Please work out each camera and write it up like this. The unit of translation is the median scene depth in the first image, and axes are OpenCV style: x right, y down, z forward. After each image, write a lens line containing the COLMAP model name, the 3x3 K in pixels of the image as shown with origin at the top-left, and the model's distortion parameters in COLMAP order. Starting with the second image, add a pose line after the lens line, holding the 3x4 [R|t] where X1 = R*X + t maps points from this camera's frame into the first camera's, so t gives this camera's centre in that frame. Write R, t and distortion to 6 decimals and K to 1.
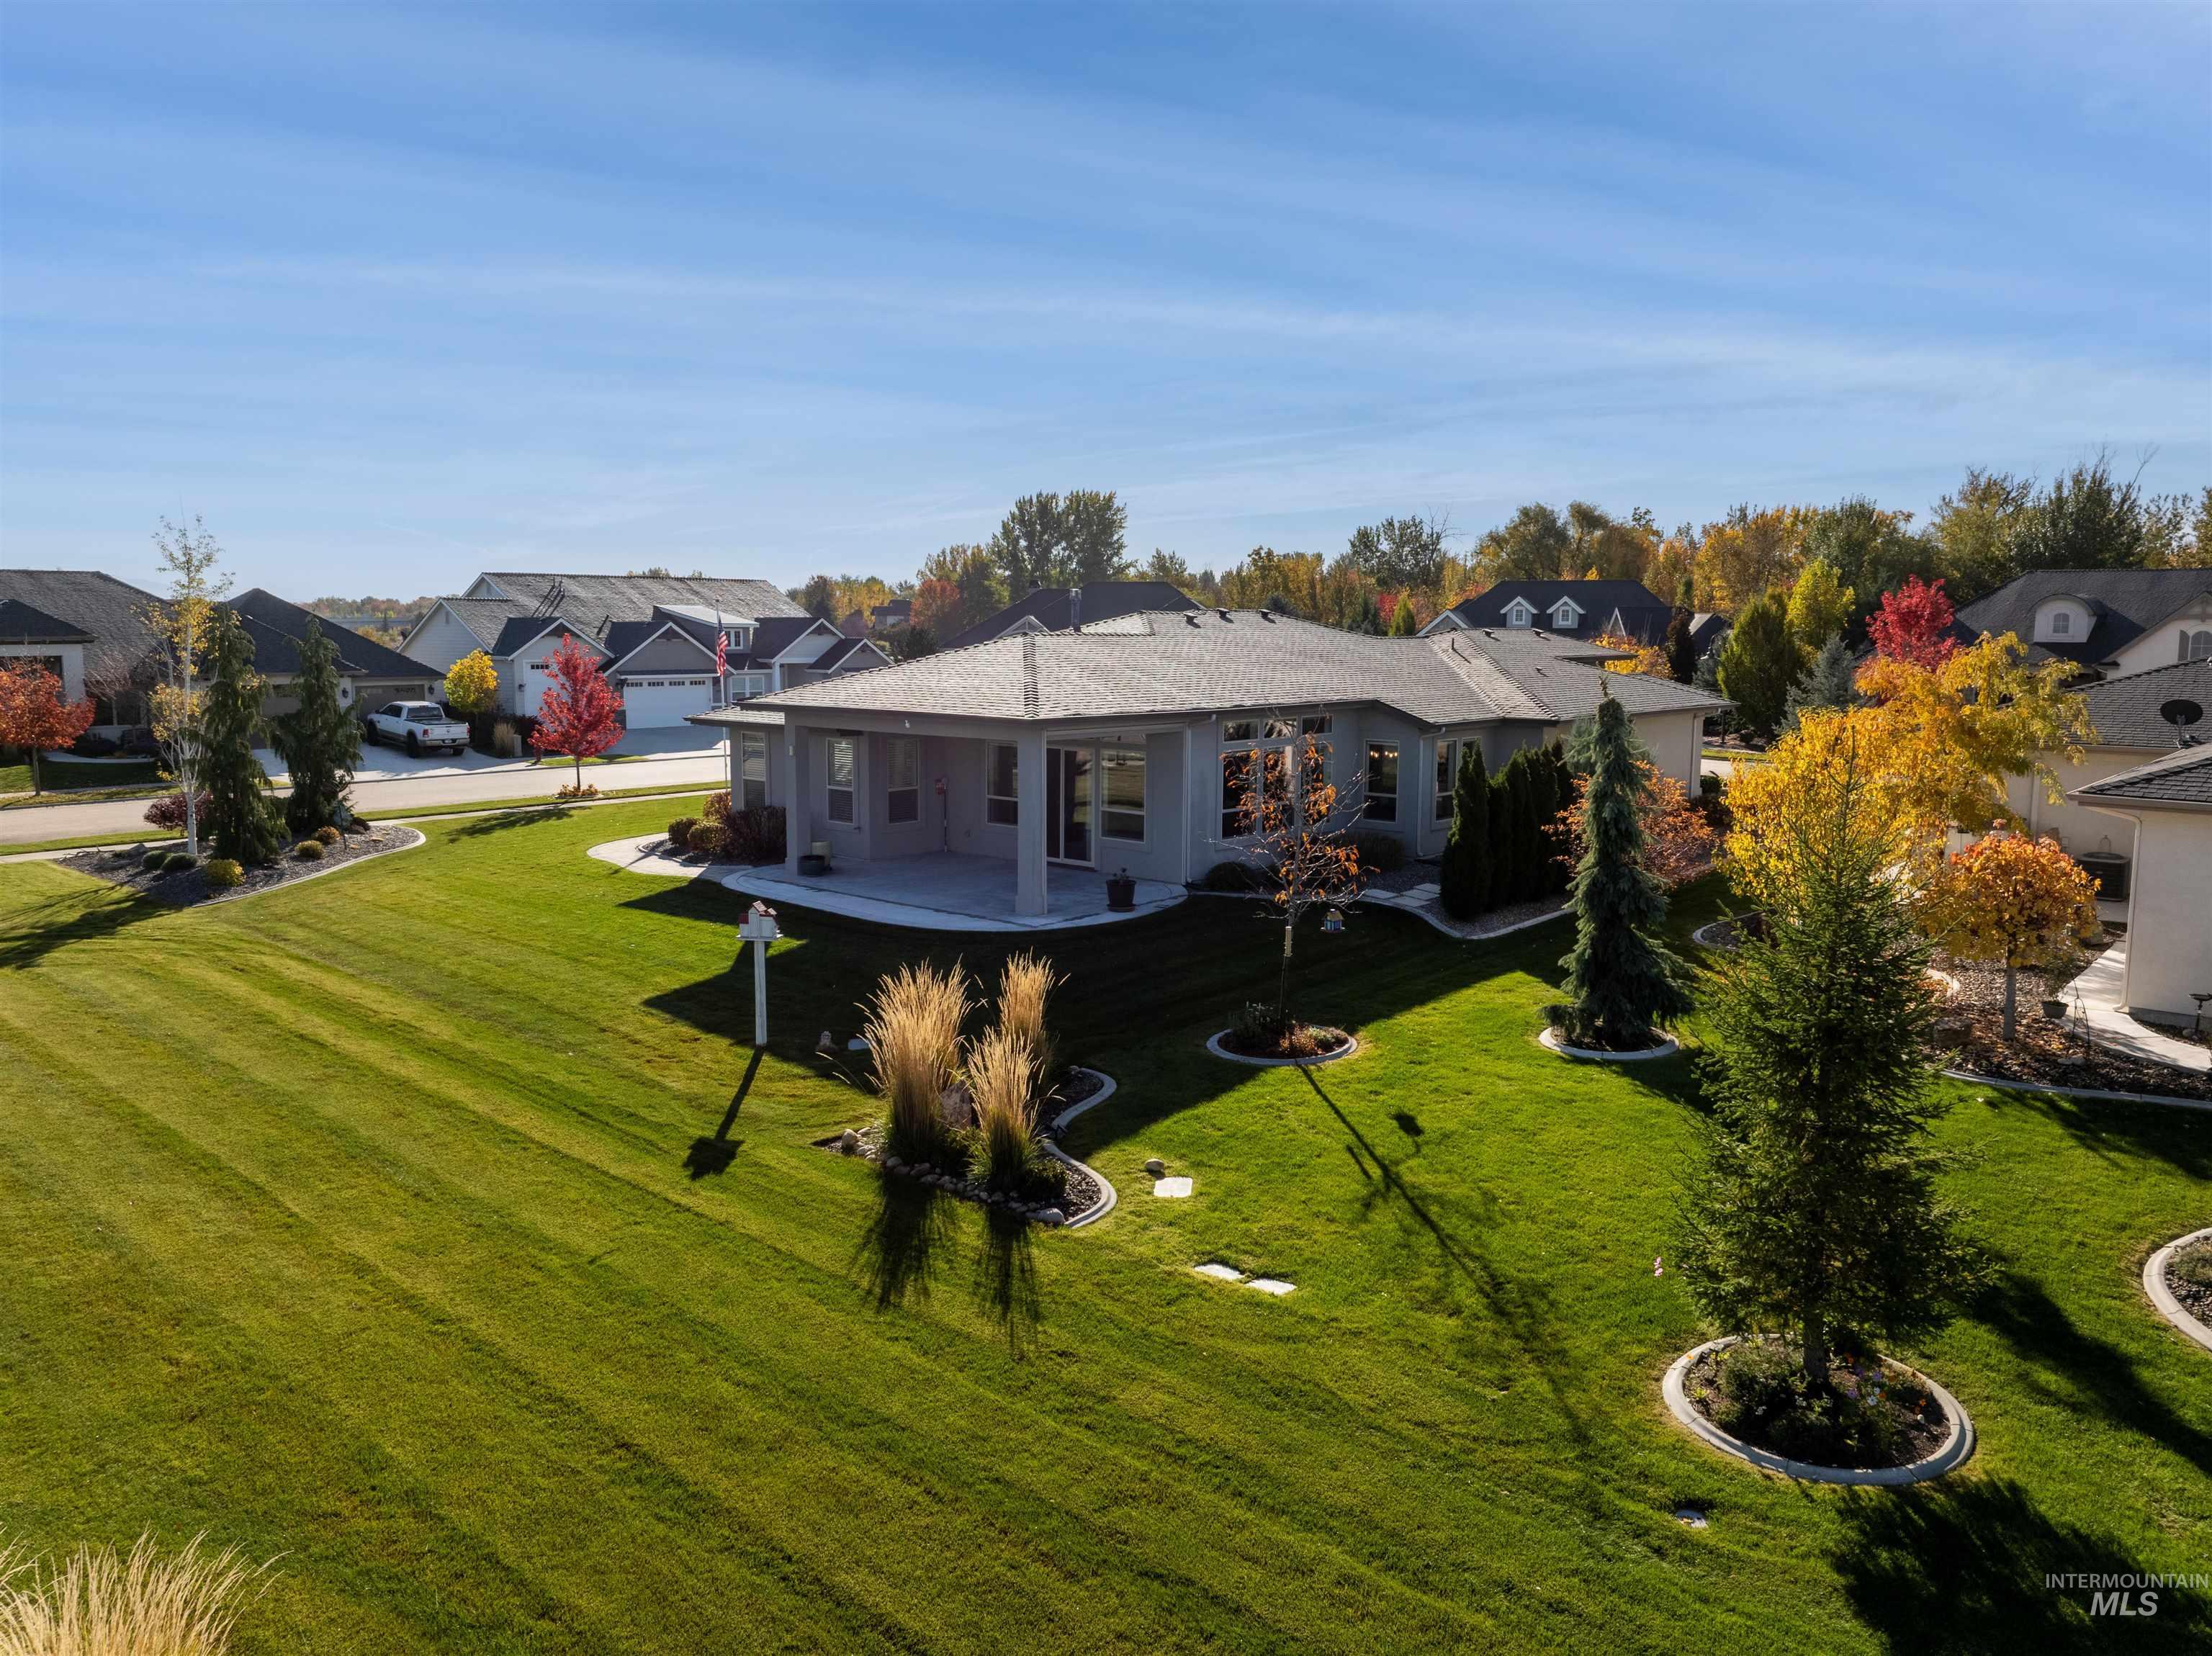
lens RADIAL K [[1526.4, 0, 1103.2], [0, 1526.4, 825.2], [0, 0, 1]] dist [-0.007385, -0.000946]
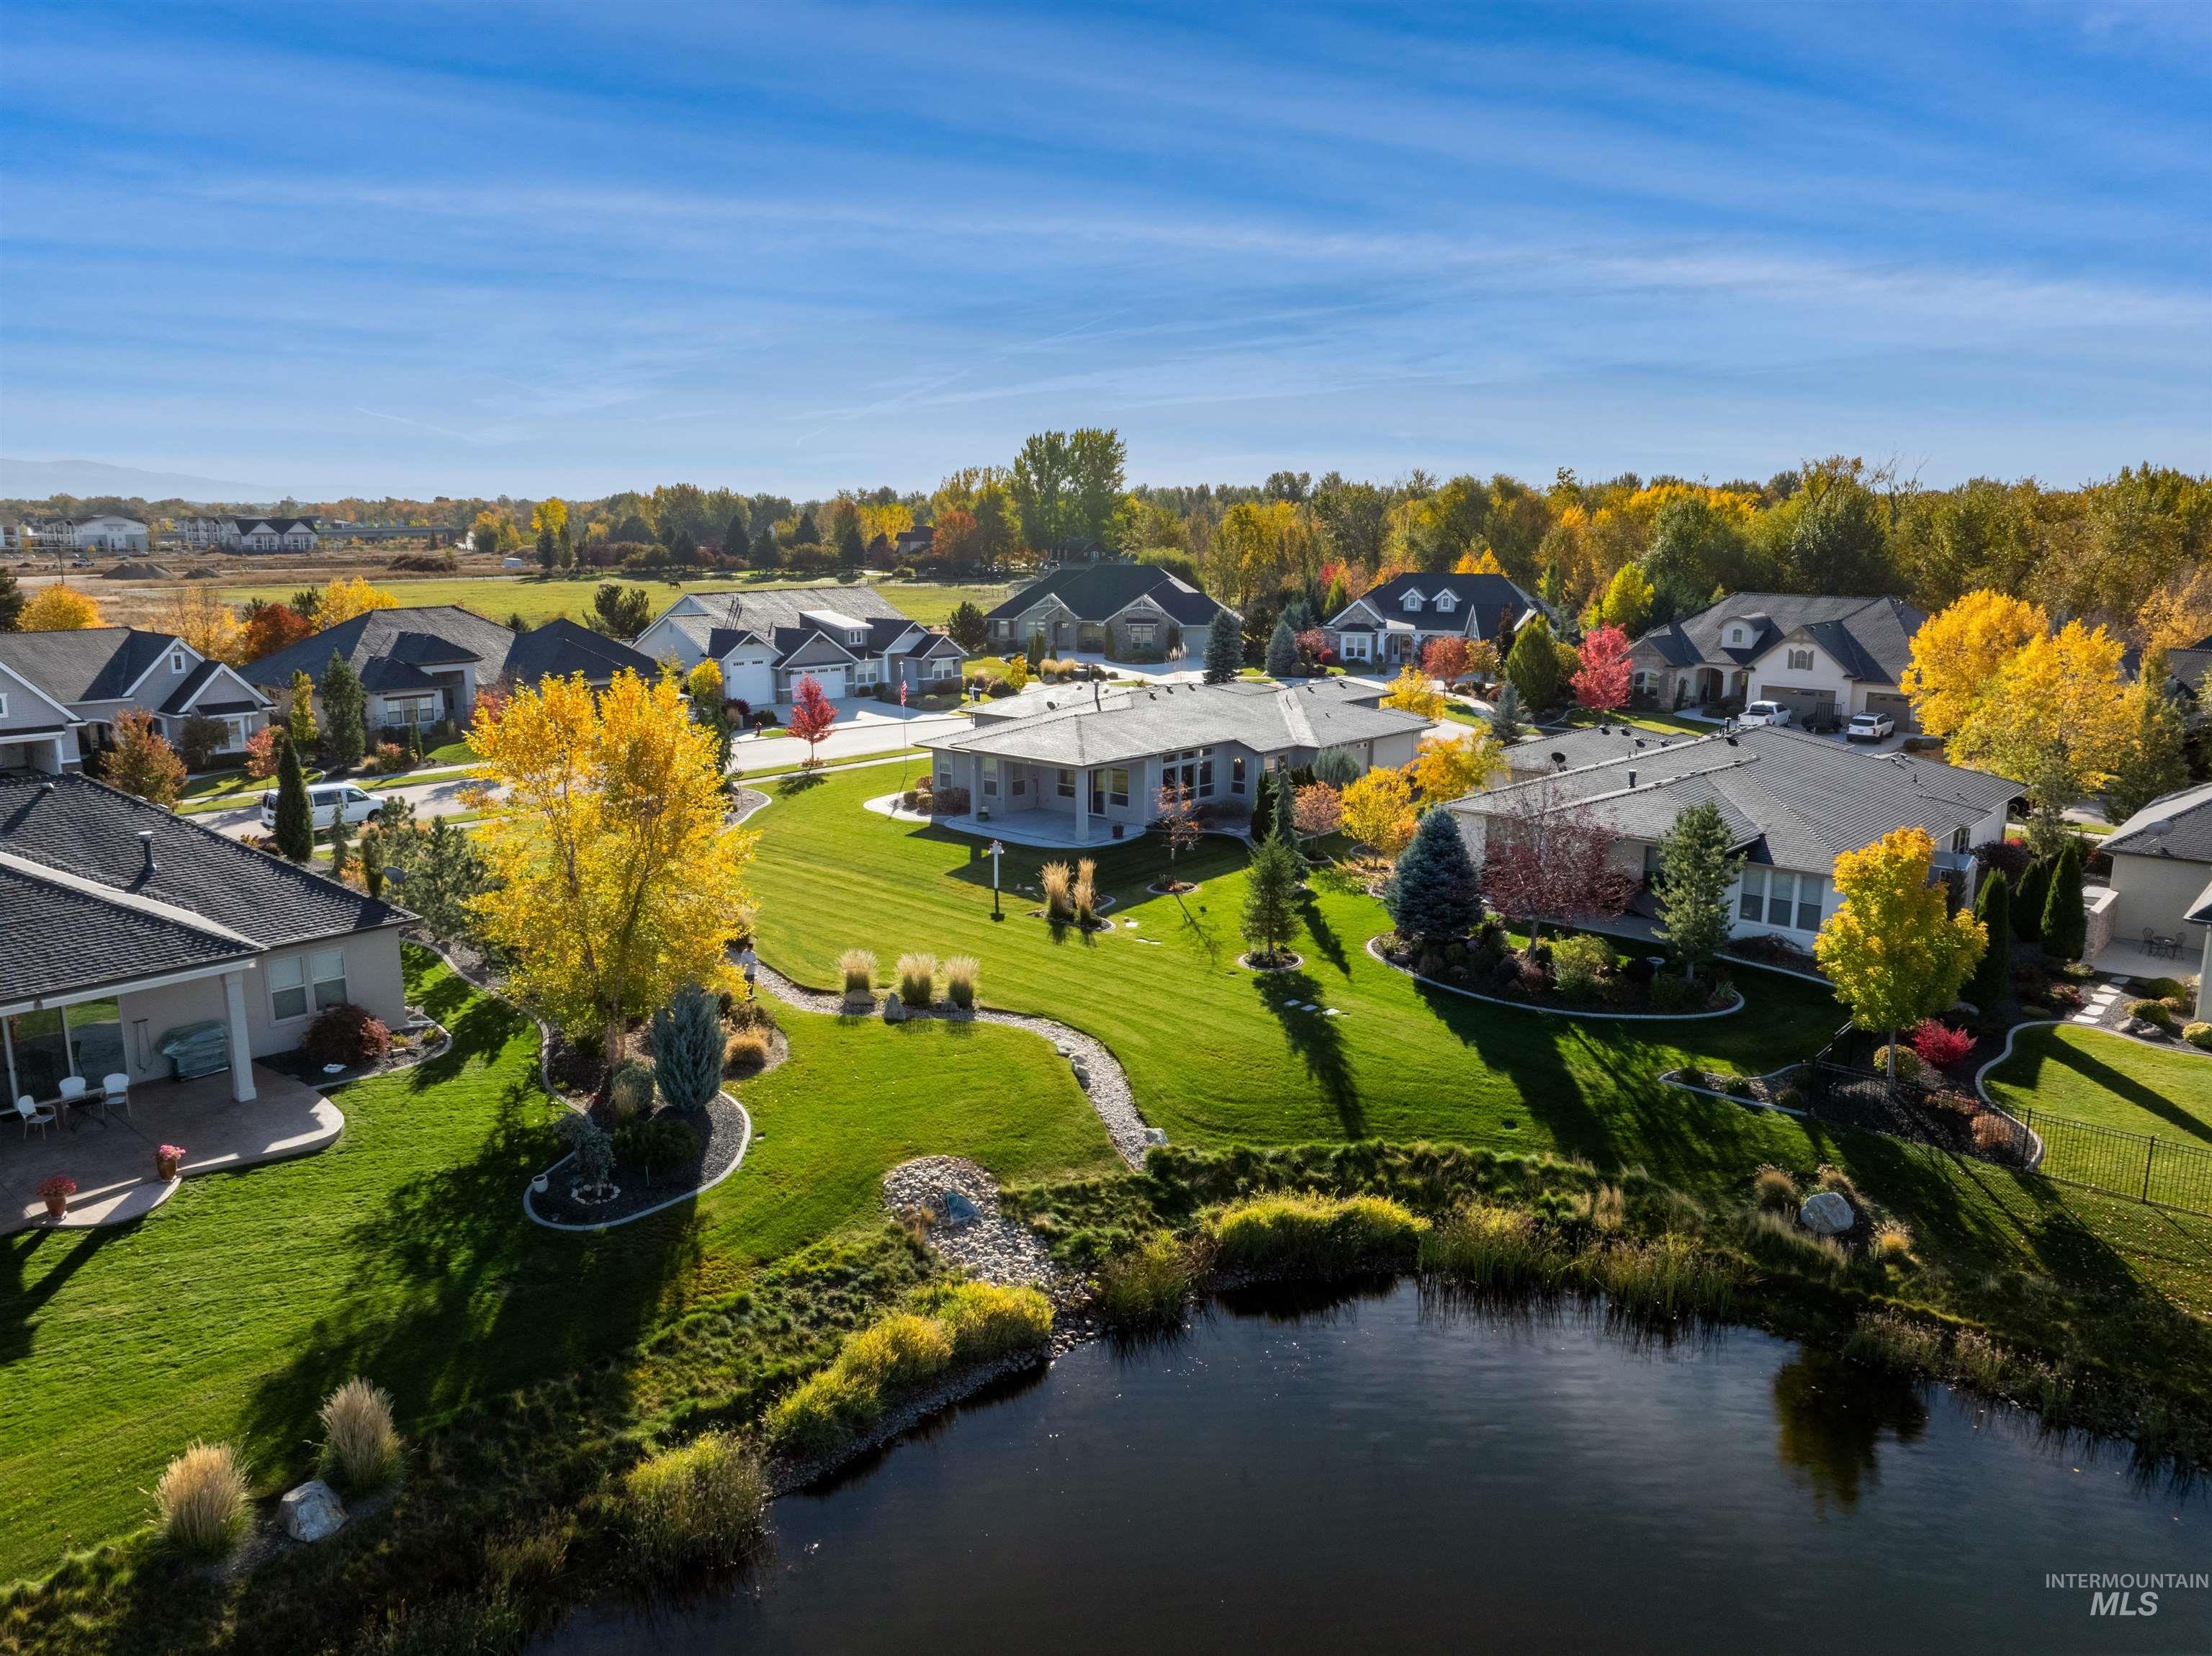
lens RADIAL K [[1526.4, 0, 1104.0], [0, 1526.4, 828.1], [0, 0, 1]] dist [-0.007385, -0.000946]
pose [[1.000000, 0.000598, -0.000063, -0.009059], [-0.000592, 0.997271, 0.073828, -0.123093], [0.000107, -0.073828, 0.997271, -1.252637]]
